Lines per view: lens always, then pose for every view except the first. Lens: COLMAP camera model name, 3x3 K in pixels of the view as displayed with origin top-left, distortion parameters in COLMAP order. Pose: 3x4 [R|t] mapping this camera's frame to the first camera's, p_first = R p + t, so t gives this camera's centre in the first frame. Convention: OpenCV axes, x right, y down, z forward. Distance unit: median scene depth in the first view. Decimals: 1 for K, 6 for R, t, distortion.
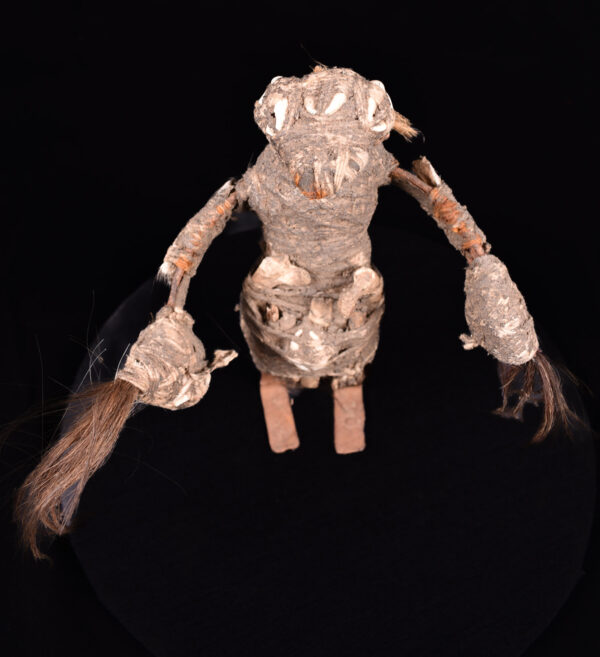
lens RADIAL K [[746.5, 0, 299.8], [0, 746.5, 325.0], [0, 0, 1]] dist [-0.052294, 0.000000]
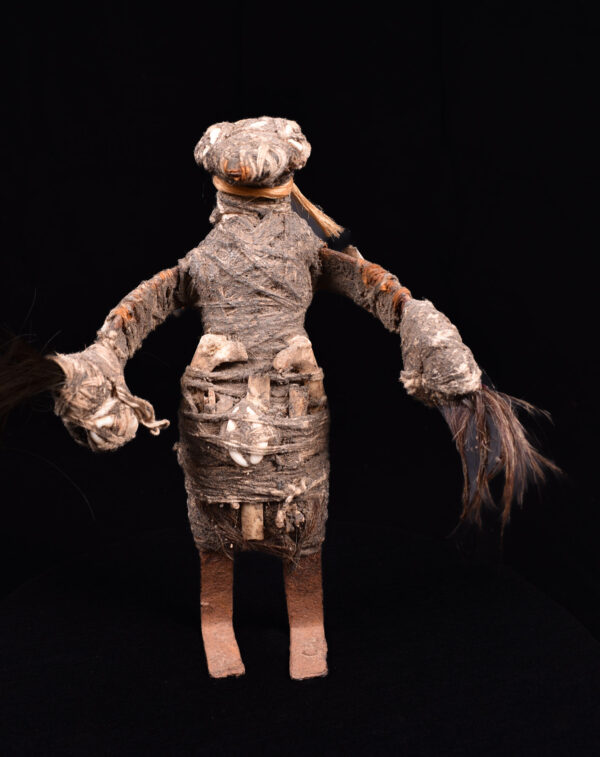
lens RADIAL K [[875.8, 0, 257.5], [0, 875.8, 391.8], [0, 0, 1]] dist [-0.056155, 0.000000]
pose [[0.999051, -0.011272, -0.042074, 0.078714], [-0.018299, 0.767951, -0.640247, 0.749713], [0.039527, 0.640409, 0.767016, 0.134712]]
